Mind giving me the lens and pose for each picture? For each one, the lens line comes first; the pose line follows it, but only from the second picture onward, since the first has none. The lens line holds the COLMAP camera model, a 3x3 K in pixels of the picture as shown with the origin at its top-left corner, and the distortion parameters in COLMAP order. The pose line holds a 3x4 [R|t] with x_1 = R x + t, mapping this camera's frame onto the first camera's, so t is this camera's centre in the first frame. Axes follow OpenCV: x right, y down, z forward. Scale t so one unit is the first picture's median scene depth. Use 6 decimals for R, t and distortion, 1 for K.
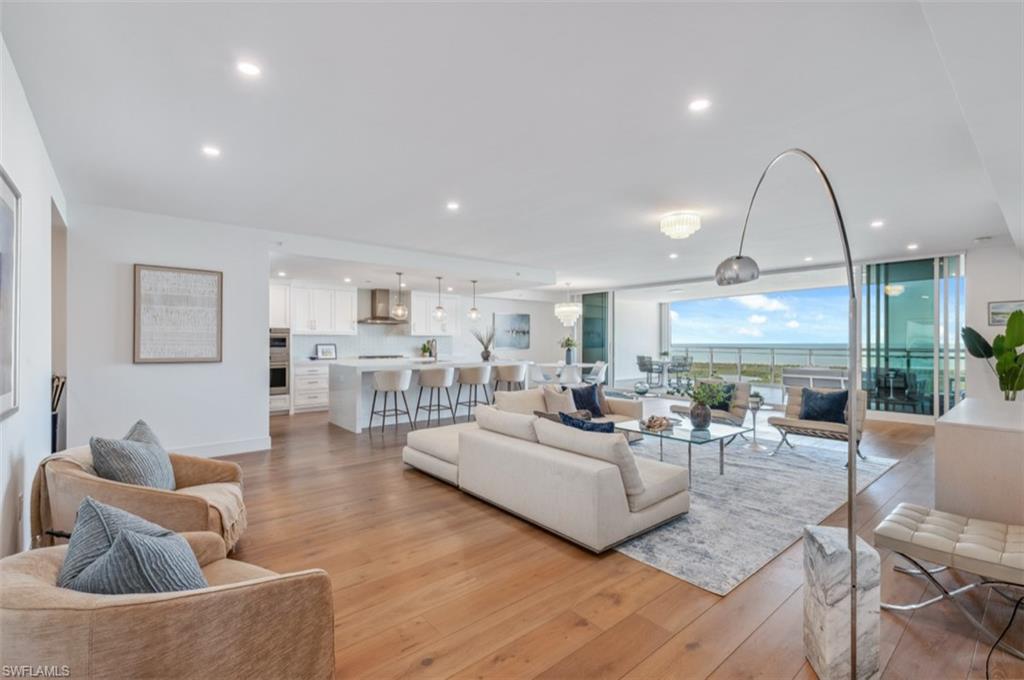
lens RADIAL K [[446.2, 0, 516.7], [0, 446.2, 341.9], [0, 0, 1]] dist [0.018002, -0.000746]
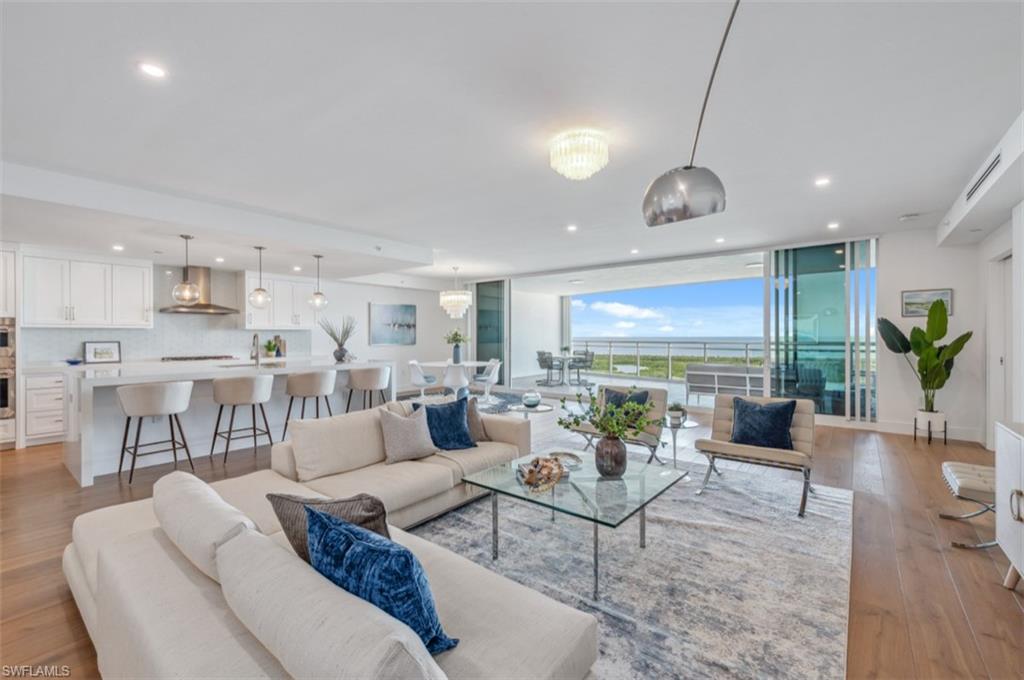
lens RADIAL K [[446.2, 0, 511.3], [0, 446.2, 339.6], [0, 0, 1]] dist [0.018002, -0.000746]
pose [[0.981166, -0.005885, 0.193077, 0.081481], [0.004454, 0.999959, 0.007844, -0.000817], [-0.193116, -0.006836, 0.981152, 0.218421]]
